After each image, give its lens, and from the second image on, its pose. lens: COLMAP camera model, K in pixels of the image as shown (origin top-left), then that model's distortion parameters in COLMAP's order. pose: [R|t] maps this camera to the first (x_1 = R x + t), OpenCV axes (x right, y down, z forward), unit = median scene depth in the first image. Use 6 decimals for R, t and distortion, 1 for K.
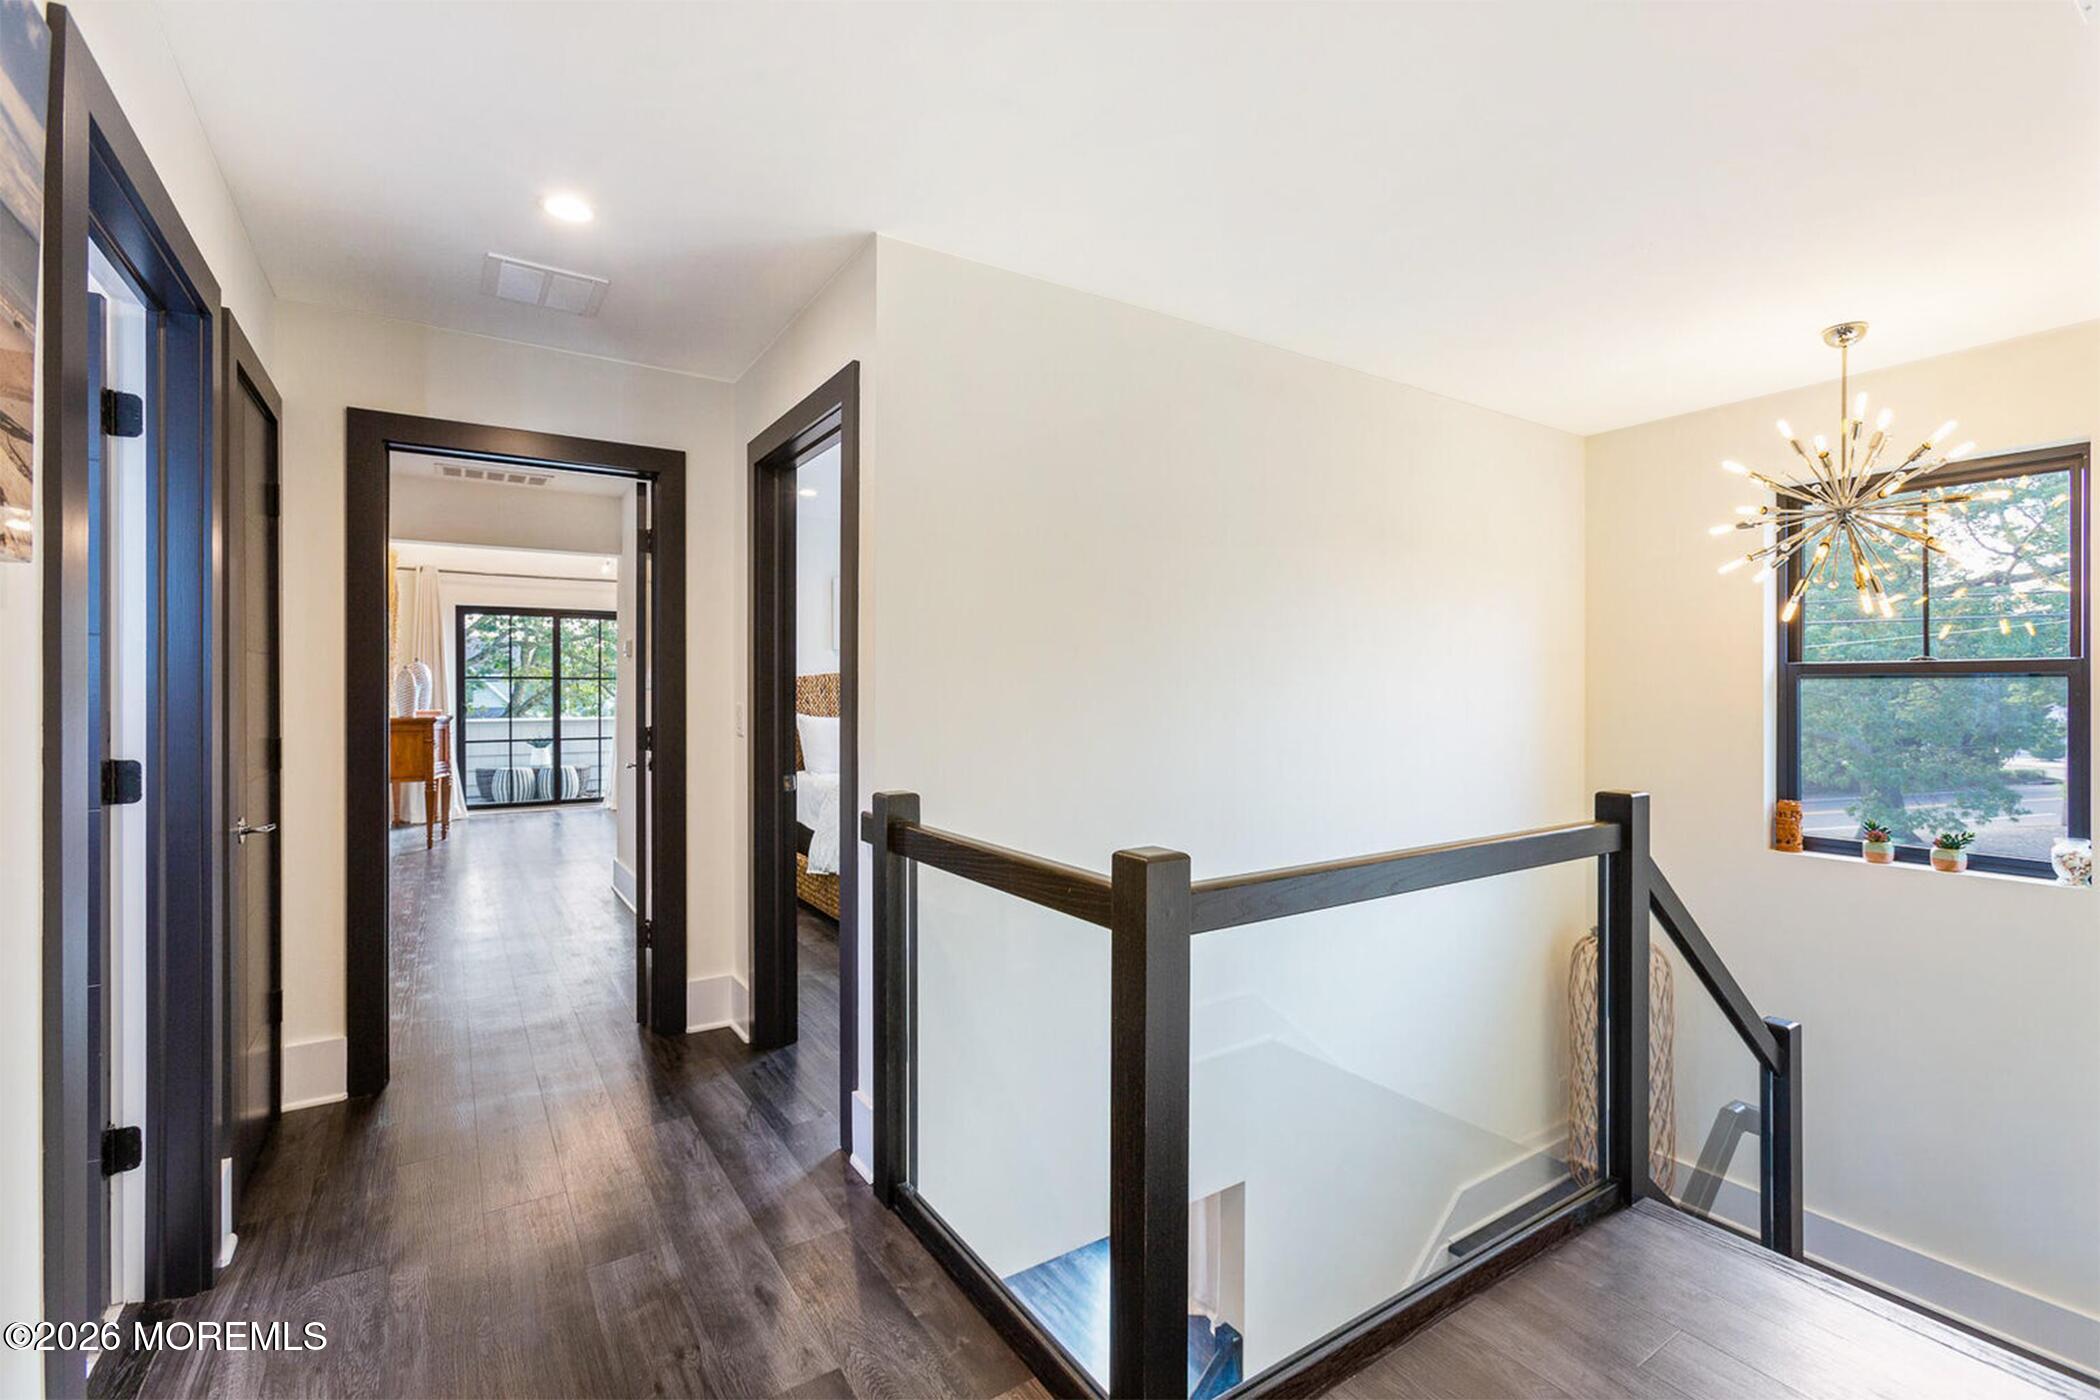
lens RADIAL K [[927.7, 0, 1031.1], [0, 927.7, 700.7], [0, 0, 1]] dist [-0.002688, 0.000186]
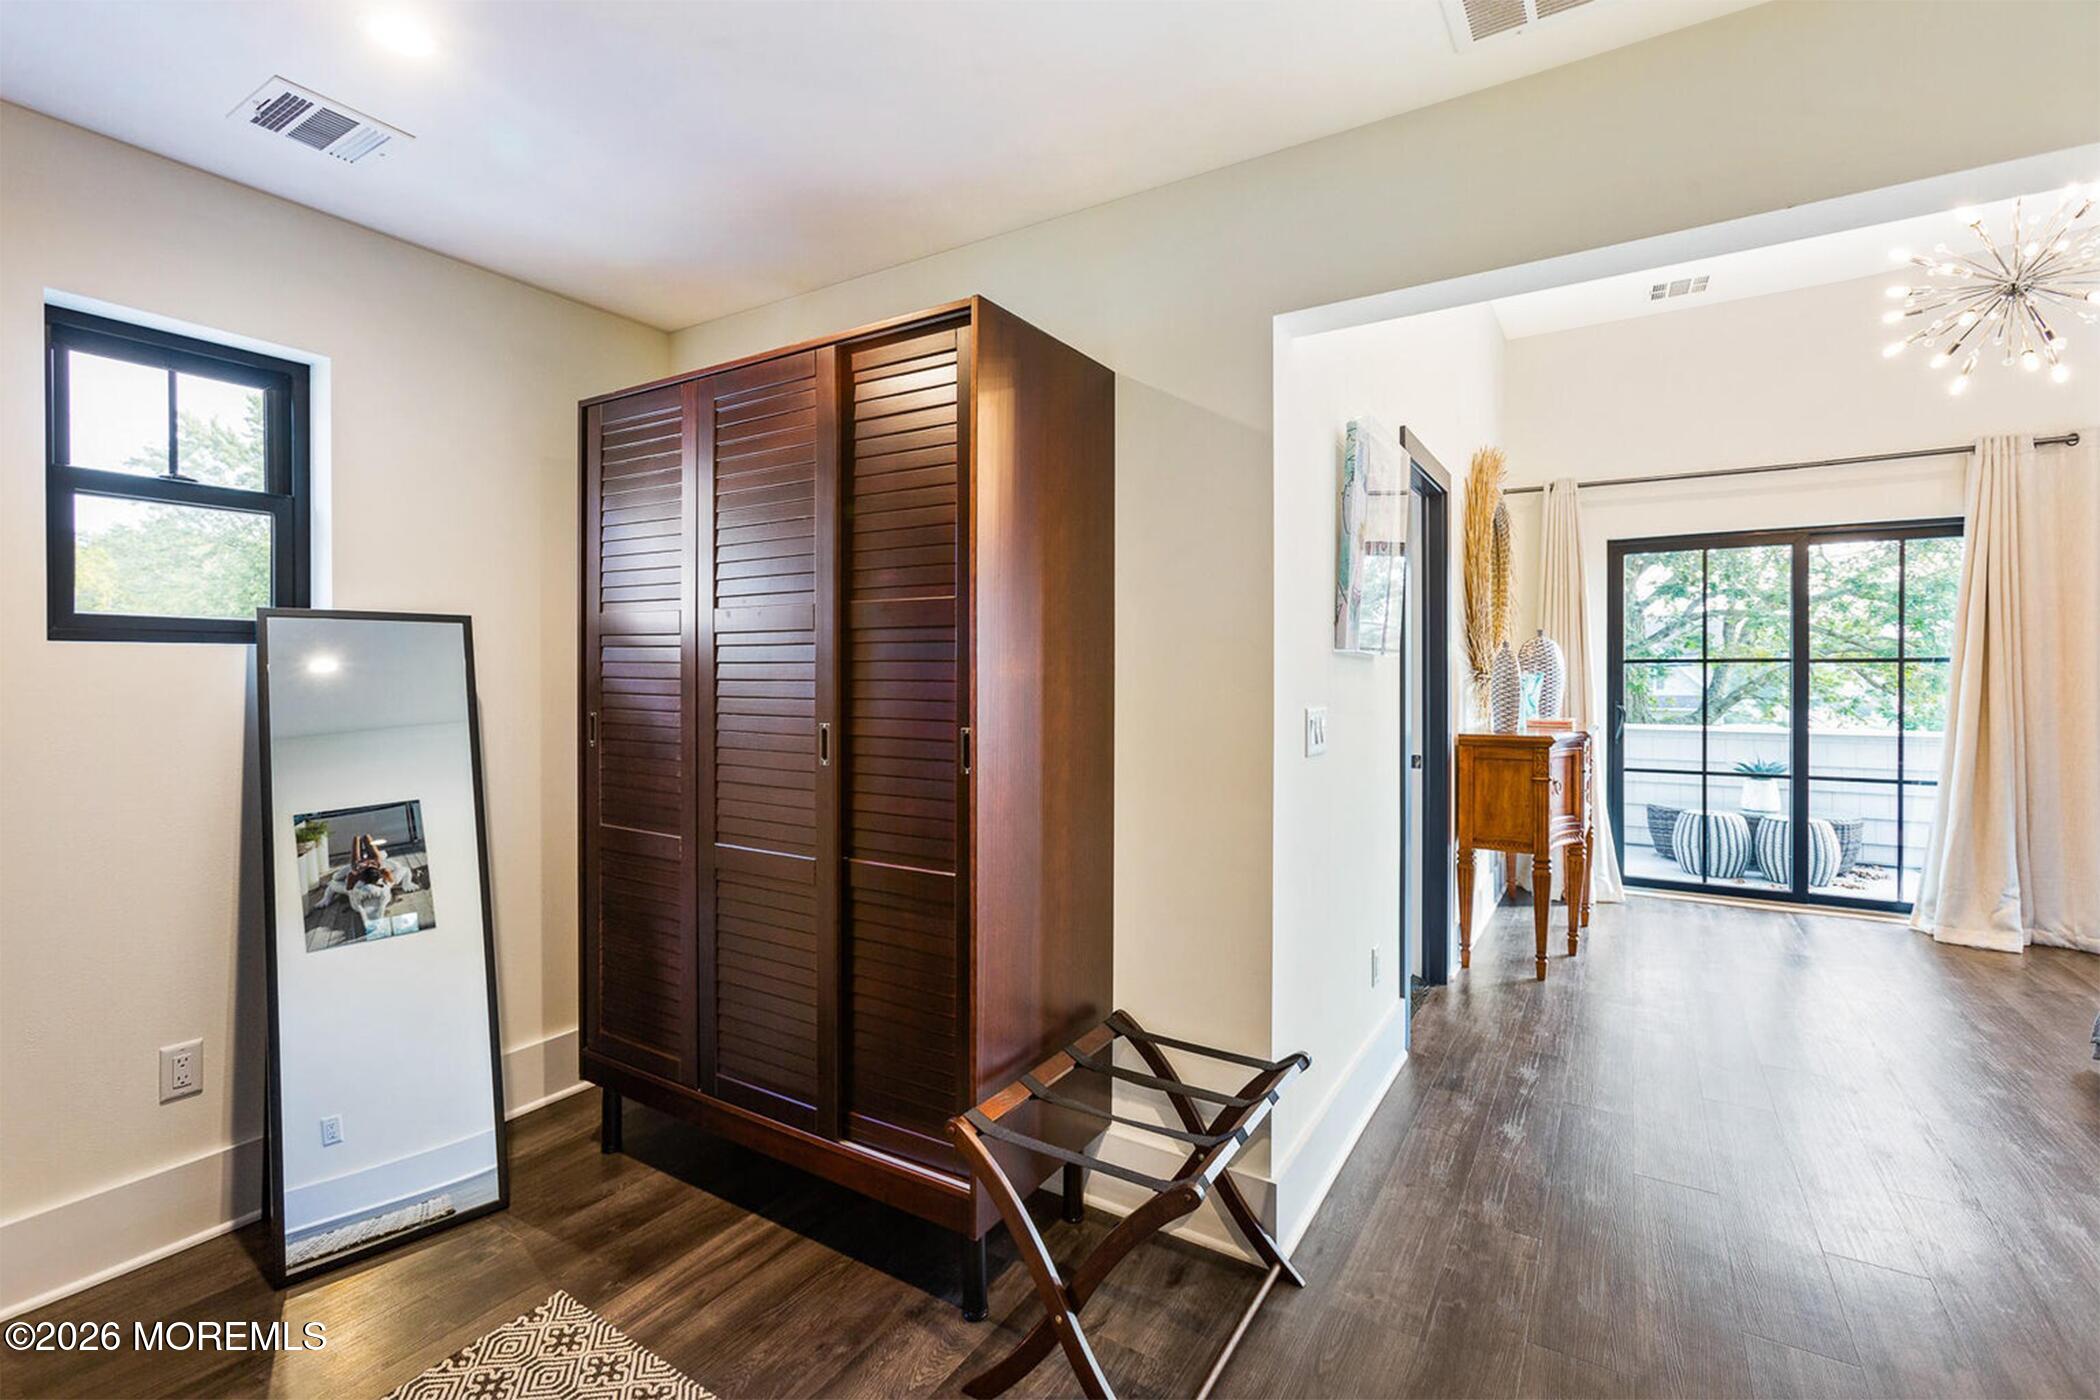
lens RADIAL K [[927.7, 0, 1029.3], [0, 927.7, 692.3], [0, 0, 1]] dist [-0.002688, 0.000186]
pose [[0.413613, 0.009475, -0.910404, -0.207744], [-0.003166, 0.999955, 0.008969, -0.008215], [0.910447, -0.000827, 0.413624, 0.373033]]
